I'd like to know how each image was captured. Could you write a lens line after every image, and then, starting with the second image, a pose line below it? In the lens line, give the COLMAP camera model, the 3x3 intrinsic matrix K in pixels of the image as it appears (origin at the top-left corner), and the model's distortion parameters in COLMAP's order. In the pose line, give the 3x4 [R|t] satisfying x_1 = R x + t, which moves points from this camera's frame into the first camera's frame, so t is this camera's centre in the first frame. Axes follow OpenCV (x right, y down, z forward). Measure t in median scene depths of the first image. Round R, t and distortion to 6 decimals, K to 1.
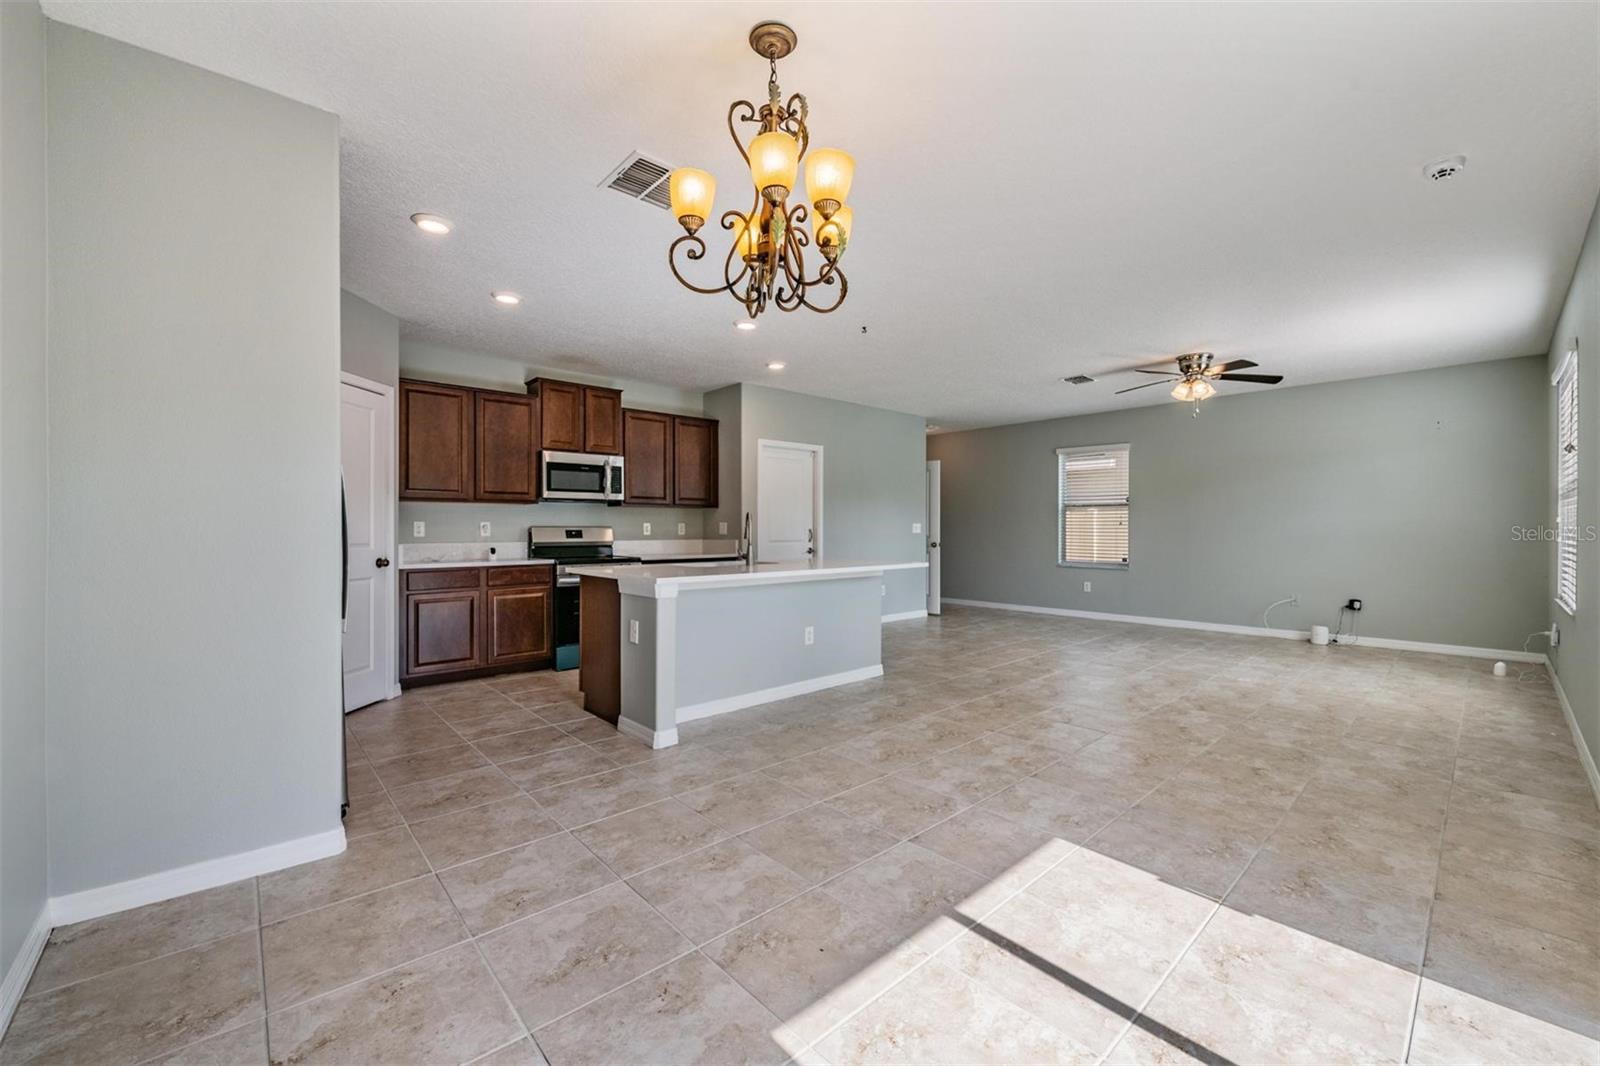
lens RADIAL K [[634.5, 0, 802.4], [0, 634.5, 528.0], [0, 0, 1]] dist [-0.016912, -0.000322]
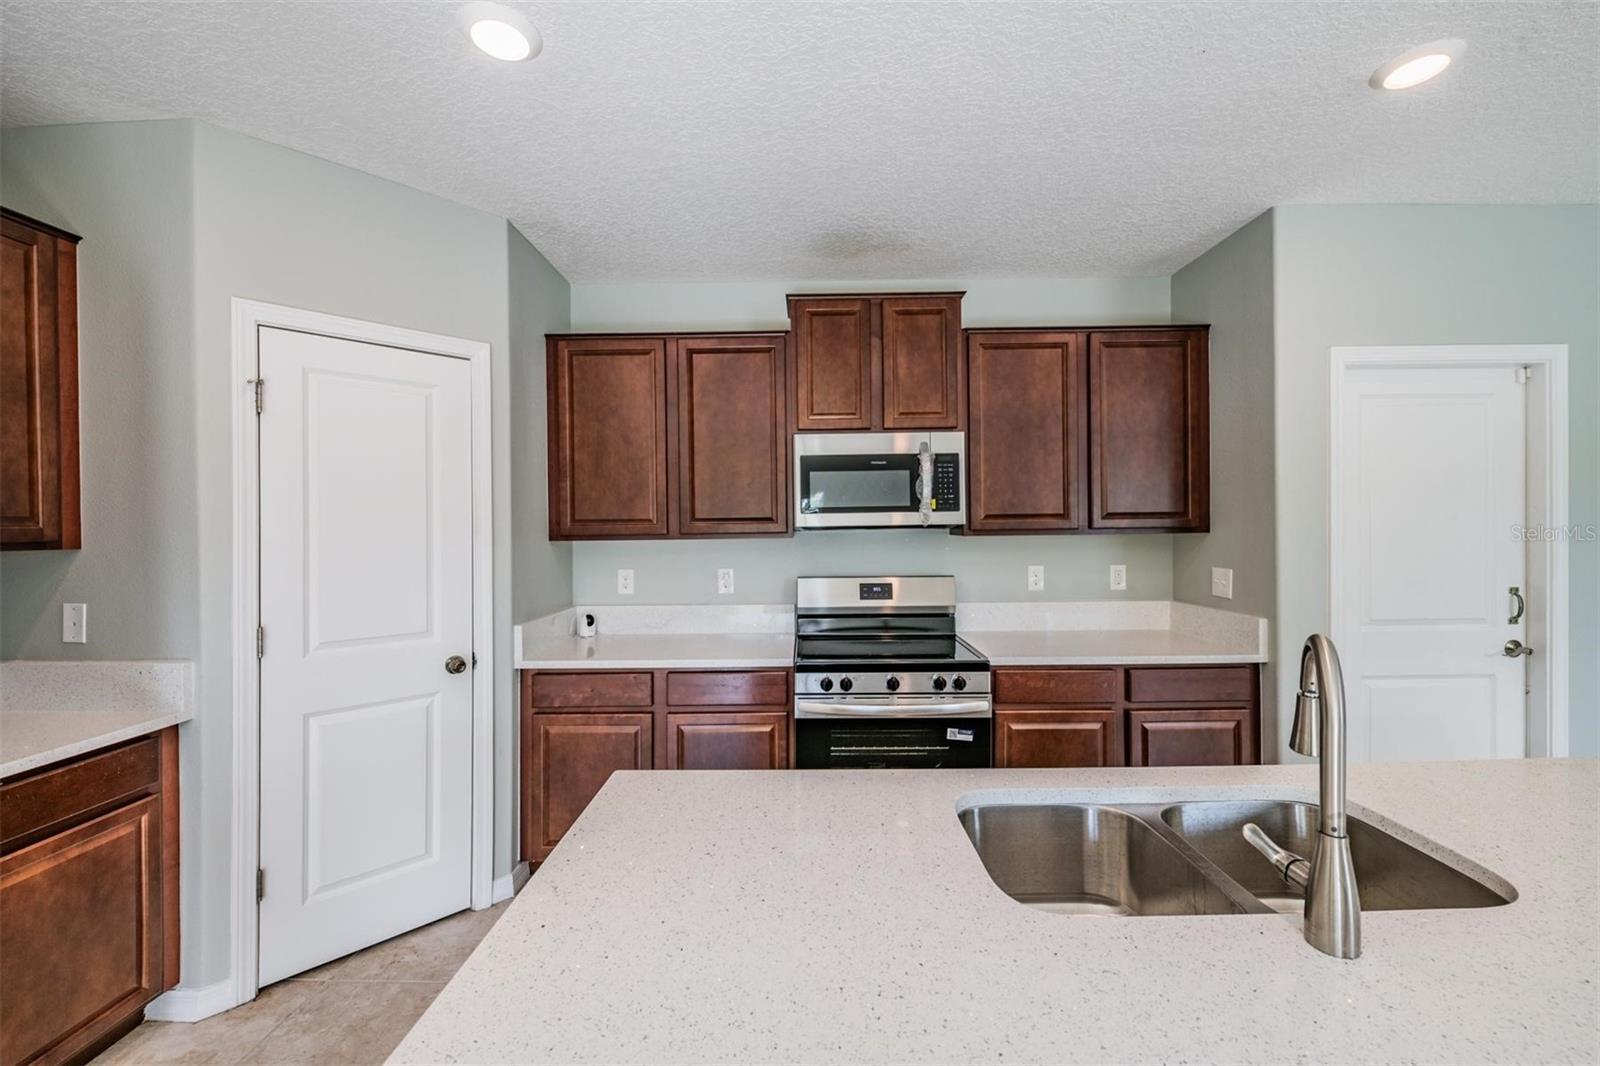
lens RADIAL K [[651.5, 0, 796.2], [0, 651.5, 525.8], [0, 0, 1]] dist [-0.009785, -0.000251]
pose [[0.740599, -0.004825, -0.671930, -0.053245], [0.009675, 0.999947, 0.003483, -0.047239], [0.671878, -0.009081, 0.740606, 0.574288]]
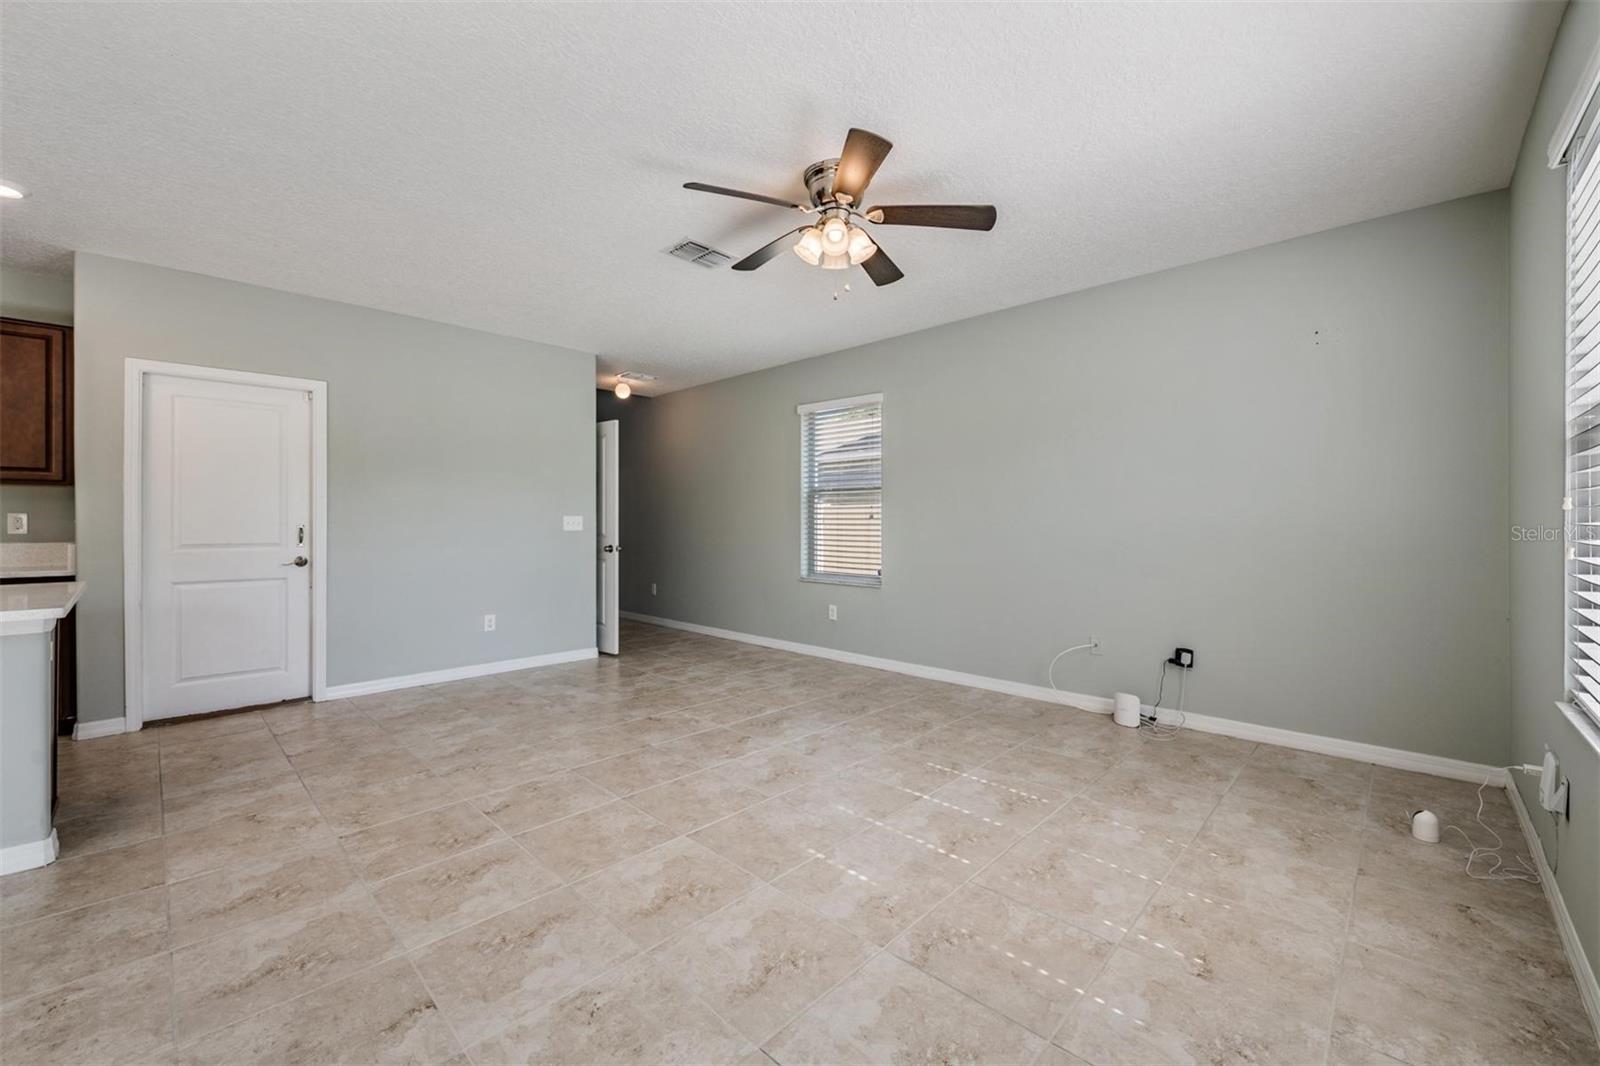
lens RADIAL K [[636.4, 0, 799.4], [0, 636.4, 529.6], [0, 0, 1]] dist [-0.010247, -0.000131]
pose [[0.997631, 0.001438, 0.068783, 0.531306], [-0.002076, 0.999956, 0.009194, -0.000469], [-0.068767, -0.009315, 0.997589, 0.479887]]
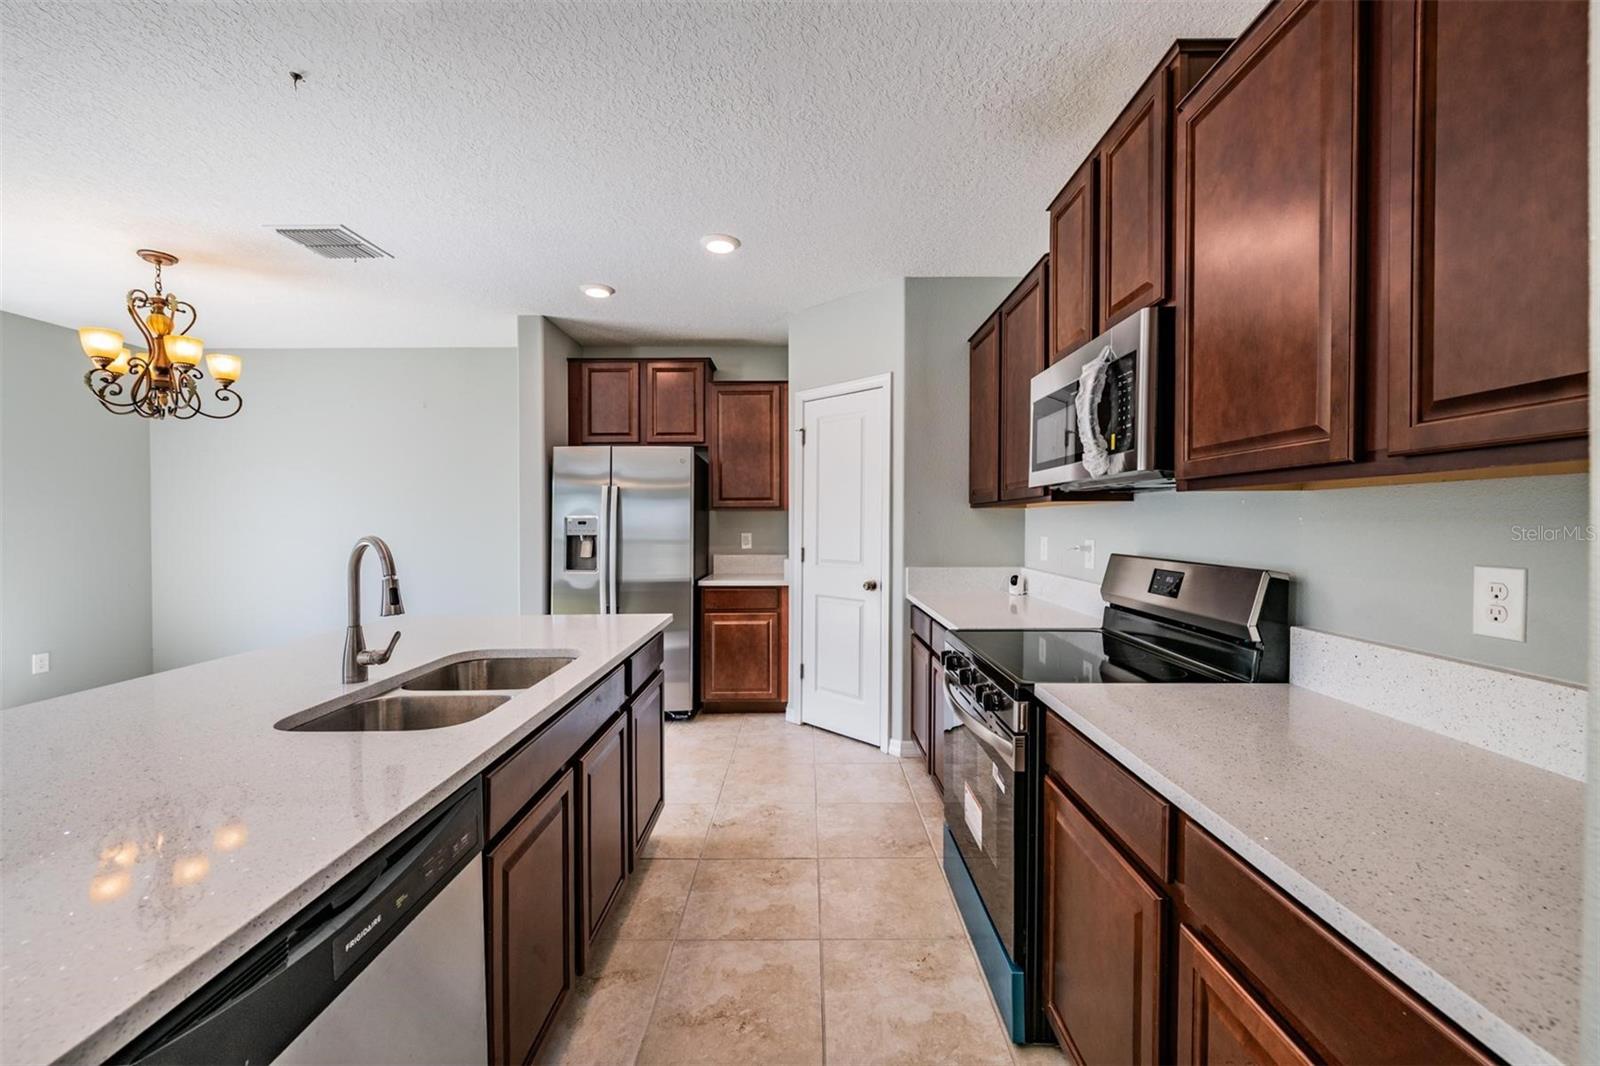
lens RADIAL K [[607.0, 0, 796.8], [0, 607.0, 527.1], [0, 0, 1]] dist [0.016429, -0.000027]
pose [[-0.674137, 0.010943, -0.738526, 0.004902], [0.004868, 0.999934, 0.010373, -0.024579], [0.738591, 0.003398, -0.674146, 1.093222]]
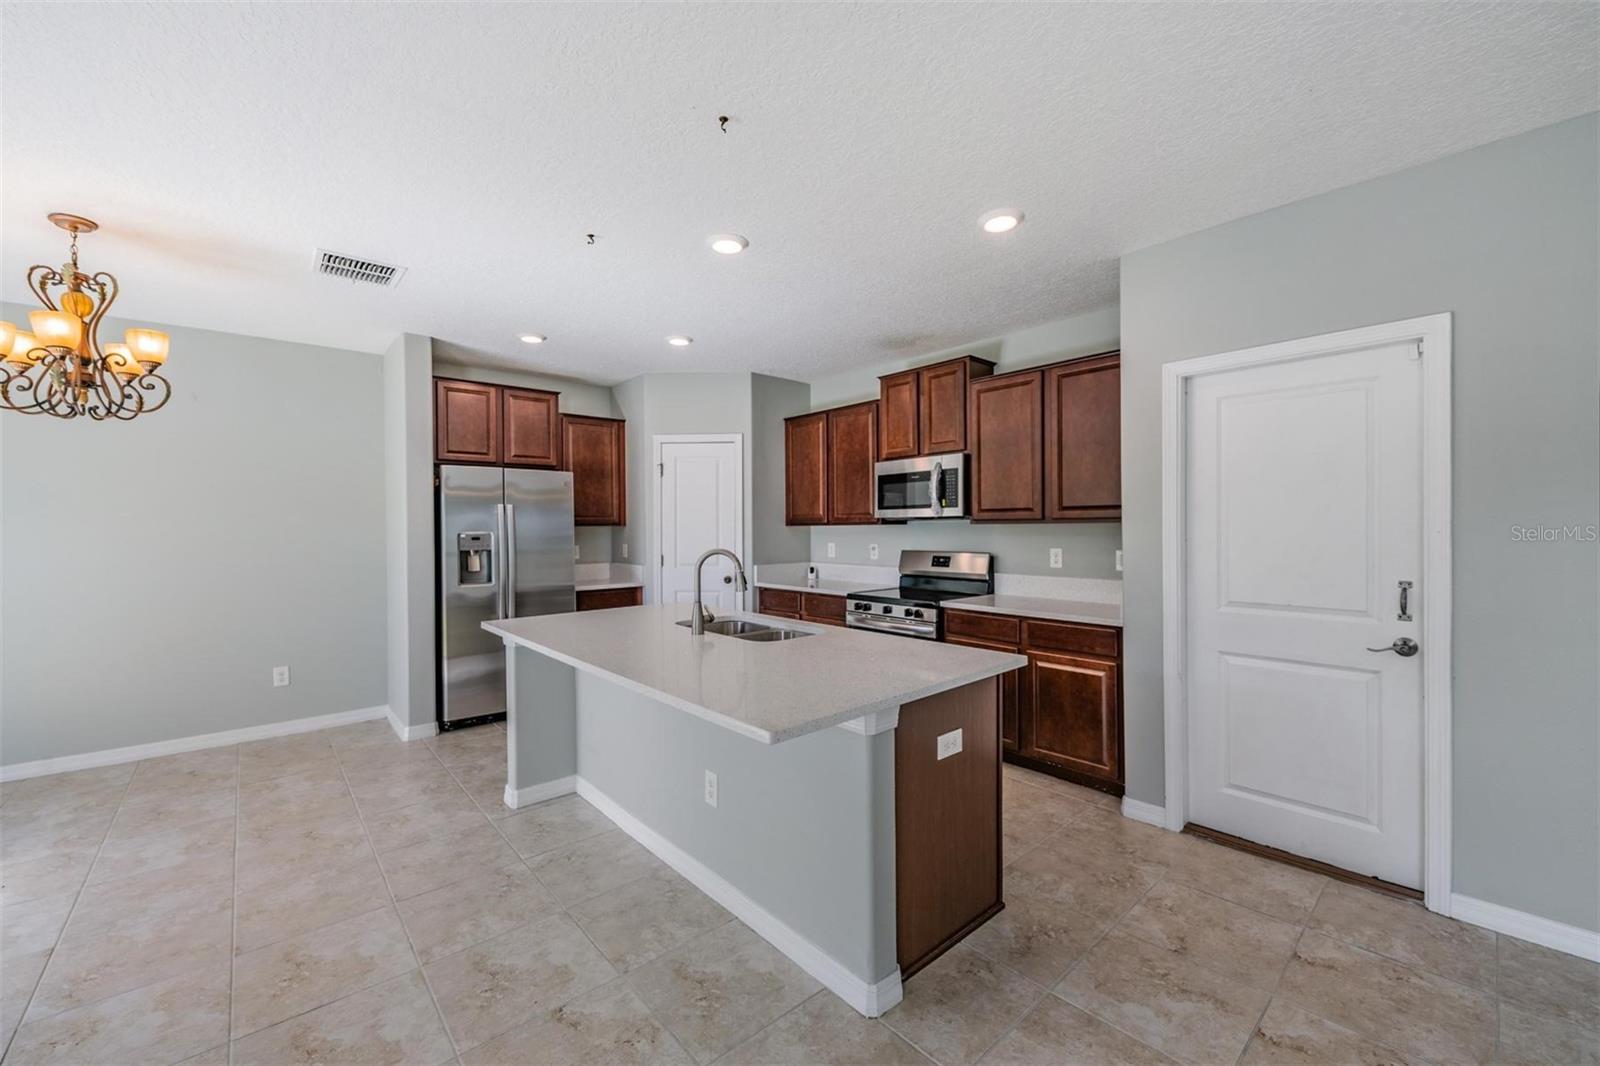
lens RADIAL K [[632.3, 0, 799.1], [0, 632.3, 535.7], [0, 0, 1]] dist [-0.015940, -0.000272]
pose [[-0.006965, 0.018397, -0.999807, 0.414839], [0.008272, 0.999798, 0.018339, -0.038042], [0.999942, -0.008143, -0.007116, 0.847734]]
